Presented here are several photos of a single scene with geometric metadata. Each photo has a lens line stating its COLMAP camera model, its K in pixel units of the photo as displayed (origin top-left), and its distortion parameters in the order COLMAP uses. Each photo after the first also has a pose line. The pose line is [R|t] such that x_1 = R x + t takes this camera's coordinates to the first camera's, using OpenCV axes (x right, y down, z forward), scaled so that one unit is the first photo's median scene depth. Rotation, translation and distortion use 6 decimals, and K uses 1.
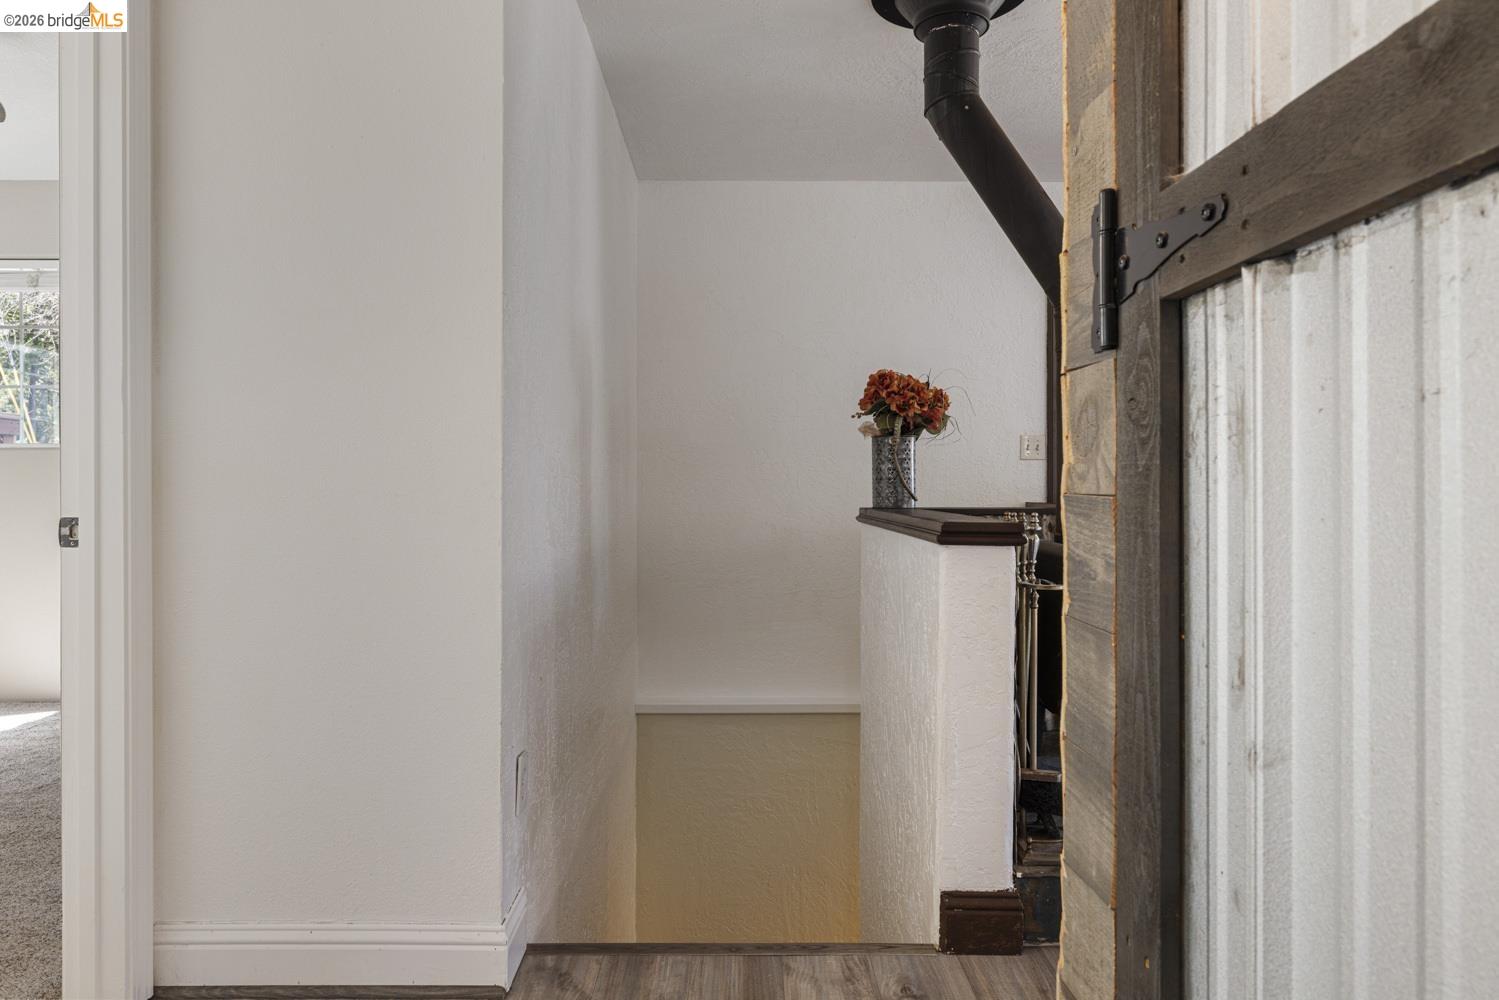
lens RADIAL K [[990.6, 0, 748.2], [0, 990.6, 499.9], [0, 0, 1]] dist [-0.000937, -0.000257]
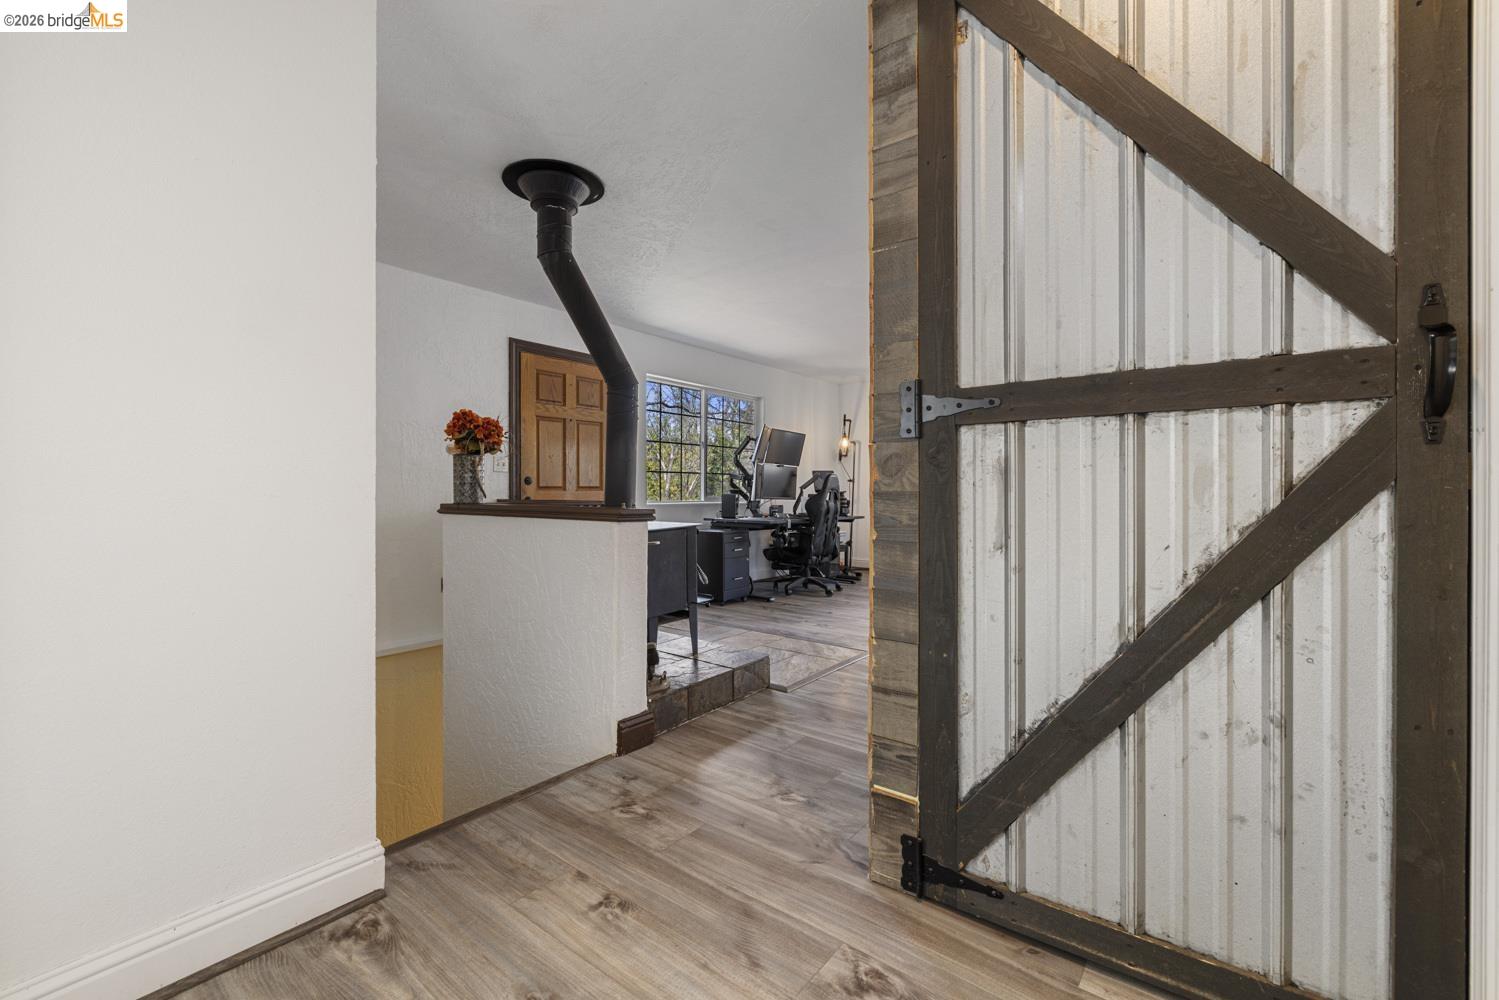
lens RADIAL K [[637.7, 0, 753.3], [0, 637.7, 491.7], [0, 0, 1]] dist [-0.003218, 0.000116]
pose [[0.630188, -0.013771, 0.776321, -0.517014], [0.015527, 0.999866, 0.005132, -0.011457], [-0.776288, 0.008819, 0.630317, 0.101894]]
